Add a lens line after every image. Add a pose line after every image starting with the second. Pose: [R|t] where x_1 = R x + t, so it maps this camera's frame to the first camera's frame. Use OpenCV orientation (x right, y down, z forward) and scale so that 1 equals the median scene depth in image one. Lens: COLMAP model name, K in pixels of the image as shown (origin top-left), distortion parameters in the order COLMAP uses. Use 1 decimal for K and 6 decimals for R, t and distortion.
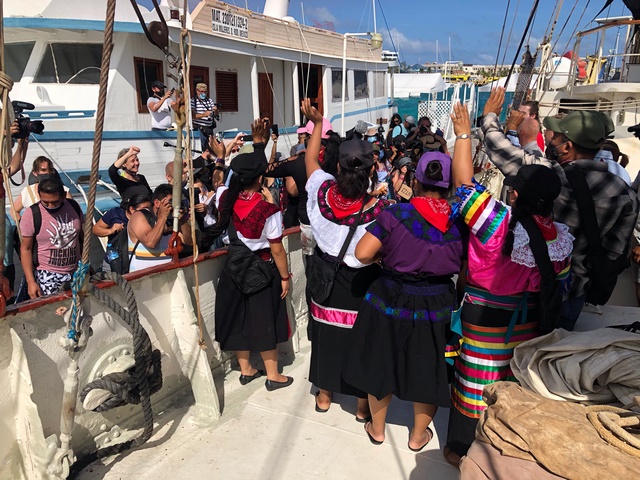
lens RADIAL K [[523.0, 0, 327.8], [0, 523.0, 257.0], [0, 0, 1]] dist [0.041445, -0.000918]
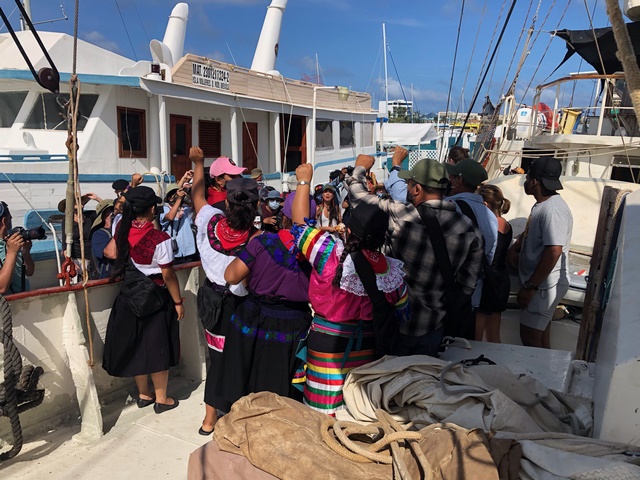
lens RADIAL K [[523.1, 0, 289.3], [0, 523.1, 257.8], [0, 0, 1]] dist [0.055887, -0.000759]
pose [[0.996345, 0.027999, -0.080707, 0.207424], [-0.034950, 0.995679, -0.086037, 0.025094], [0.077949, 0.088543, 0.993018, -0.040502]]
